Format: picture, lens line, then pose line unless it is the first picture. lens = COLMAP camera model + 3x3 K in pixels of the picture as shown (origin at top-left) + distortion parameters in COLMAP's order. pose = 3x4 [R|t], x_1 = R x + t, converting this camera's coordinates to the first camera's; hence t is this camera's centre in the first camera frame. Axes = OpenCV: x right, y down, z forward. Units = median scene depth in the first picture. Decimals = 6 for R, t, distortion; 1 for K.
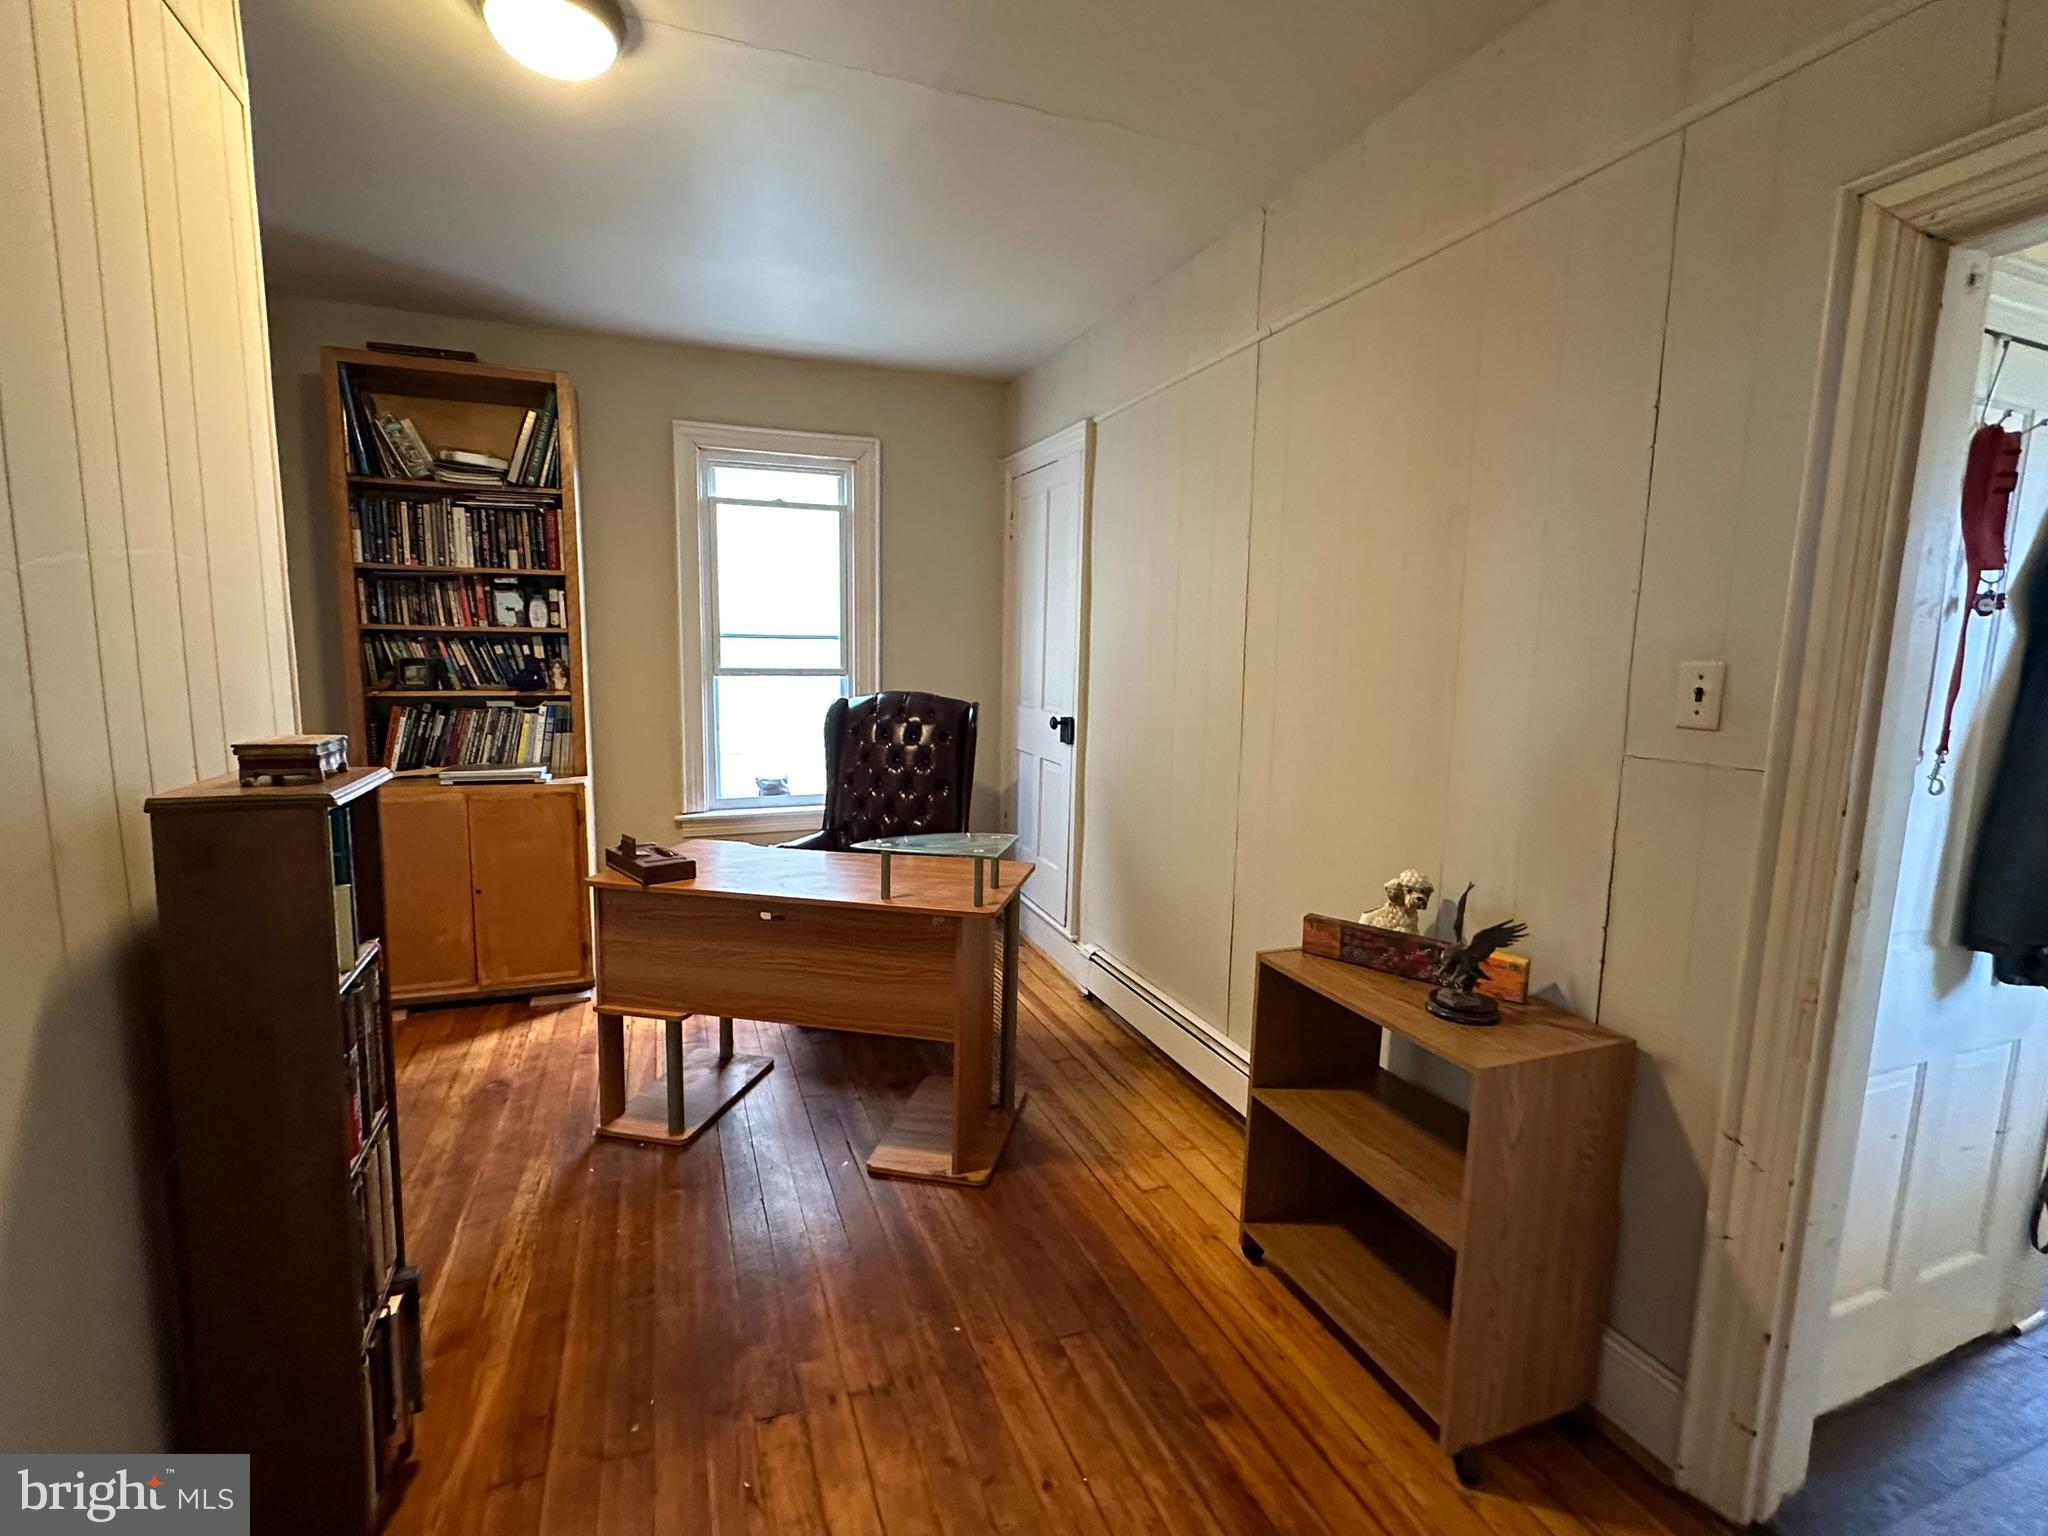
lens RADIAL K [[946.1, 0, 1025.9], [0, 946.1, 771.4], [0, 0, 1]] dist [-0.001048, -0.000163]
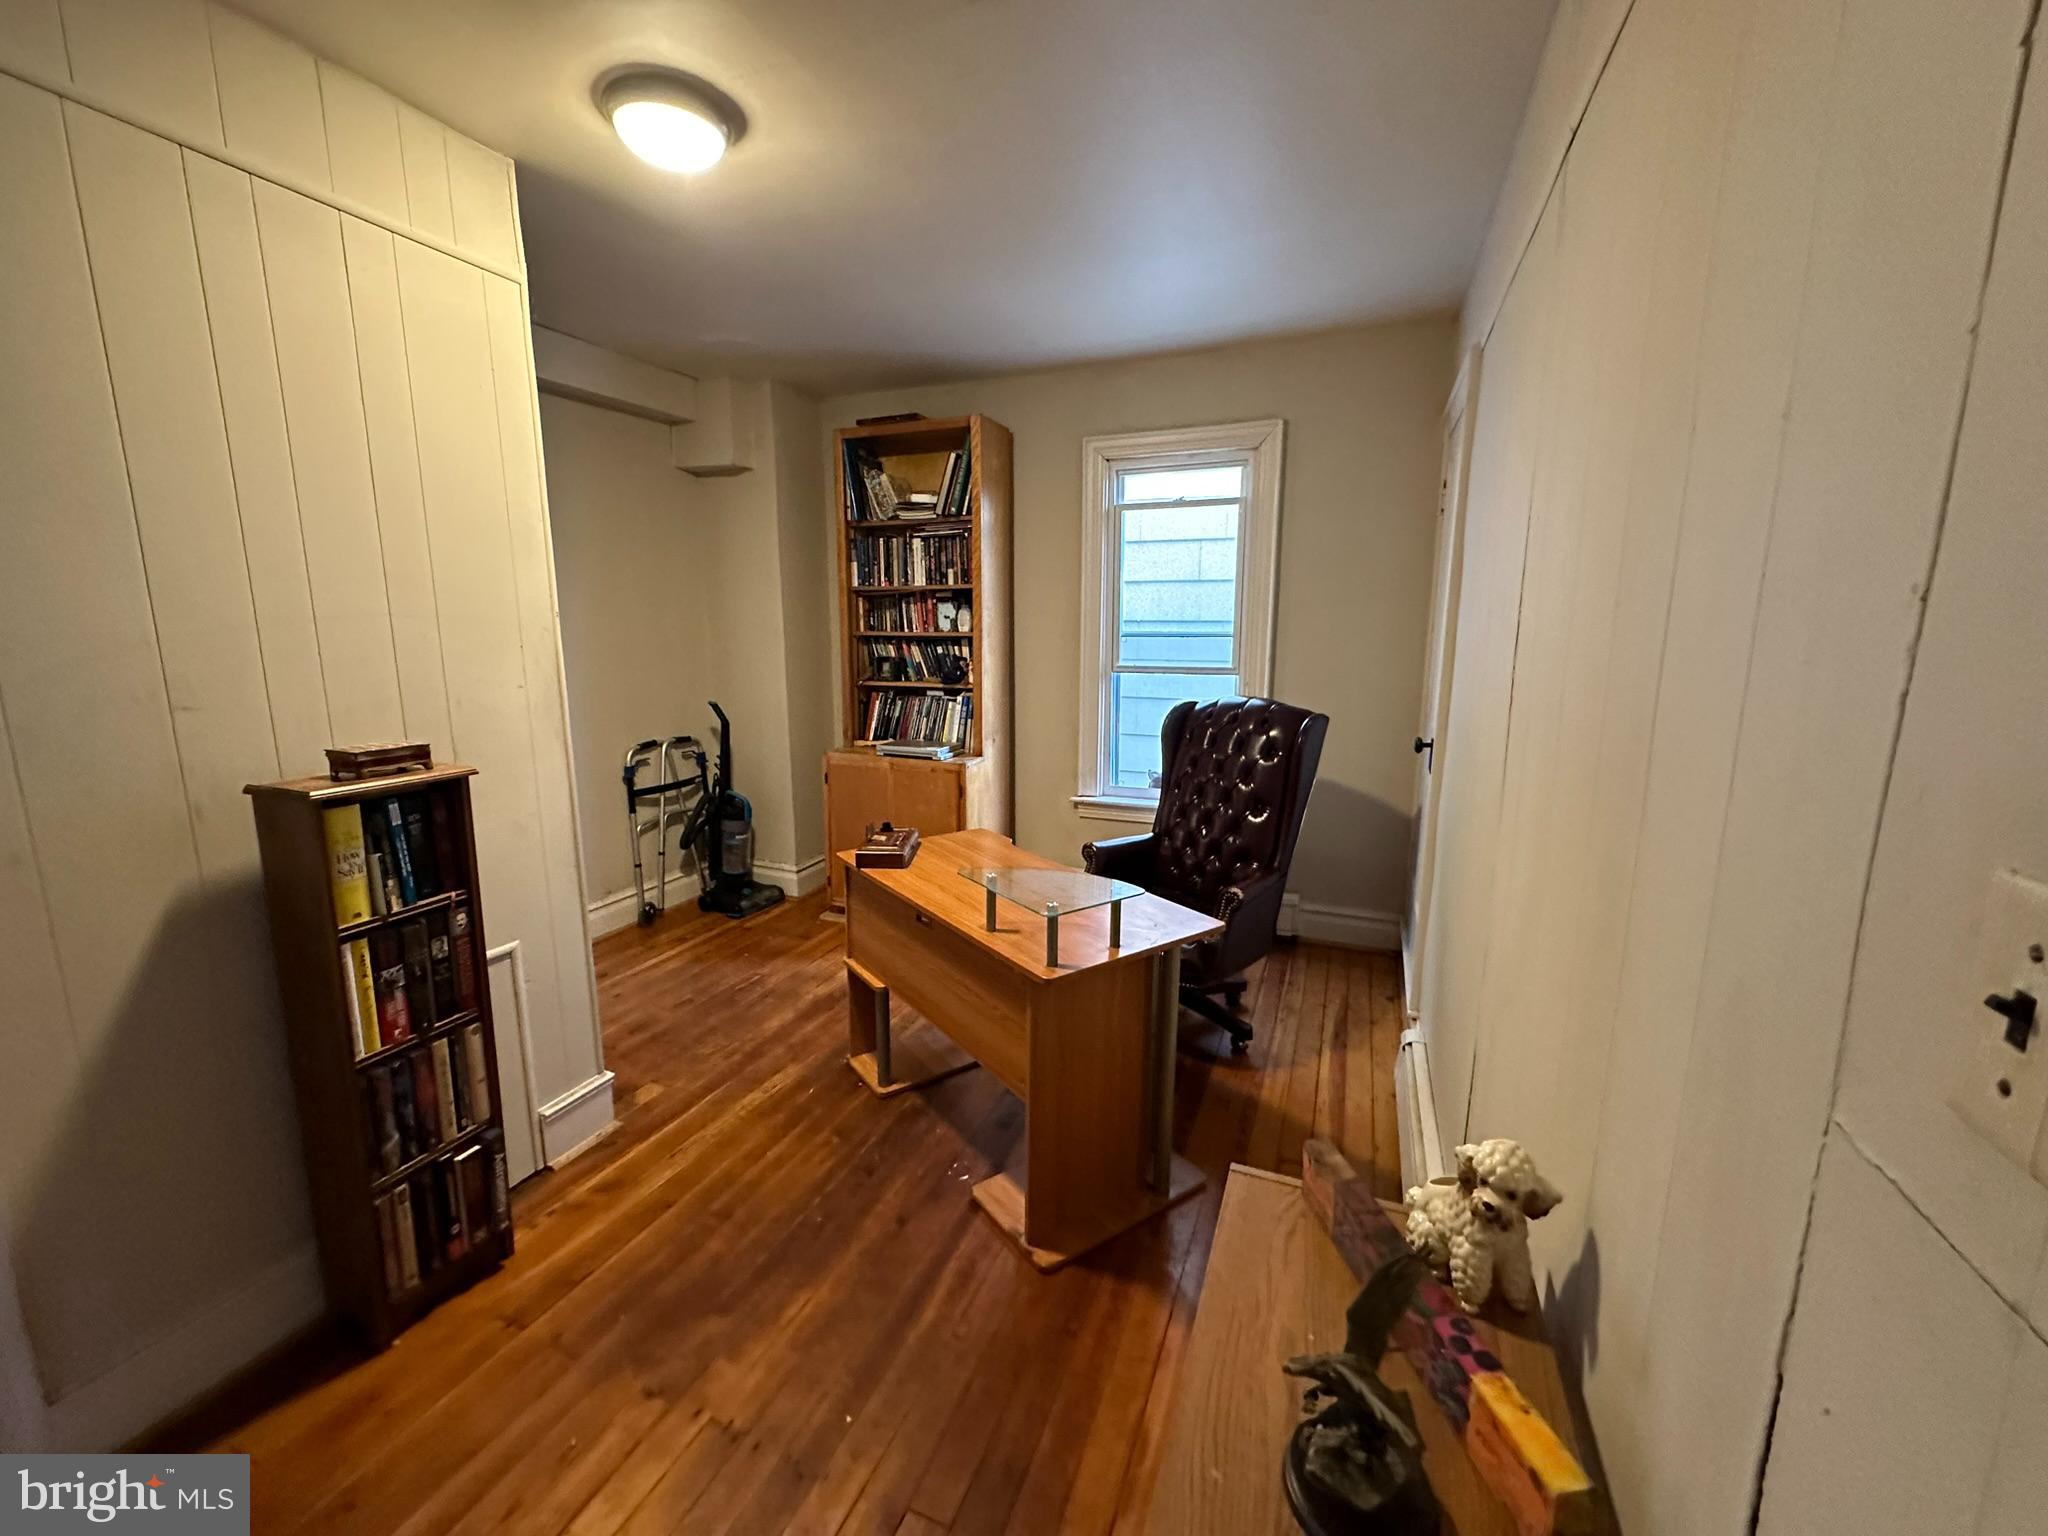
lens RADIAL K [[820.2, 0, 1019.3], [0, 820.2, 767.3], [0, 0, 1]] dist [-0.002690, -0.000144]
pose [[0.721311, 0.105030, -0.684602, 0.287404], [-0.075988, 0.994469, 0.072507, -0.062435], [0.688431, -0.000279, 0.725302, 0.291256]]
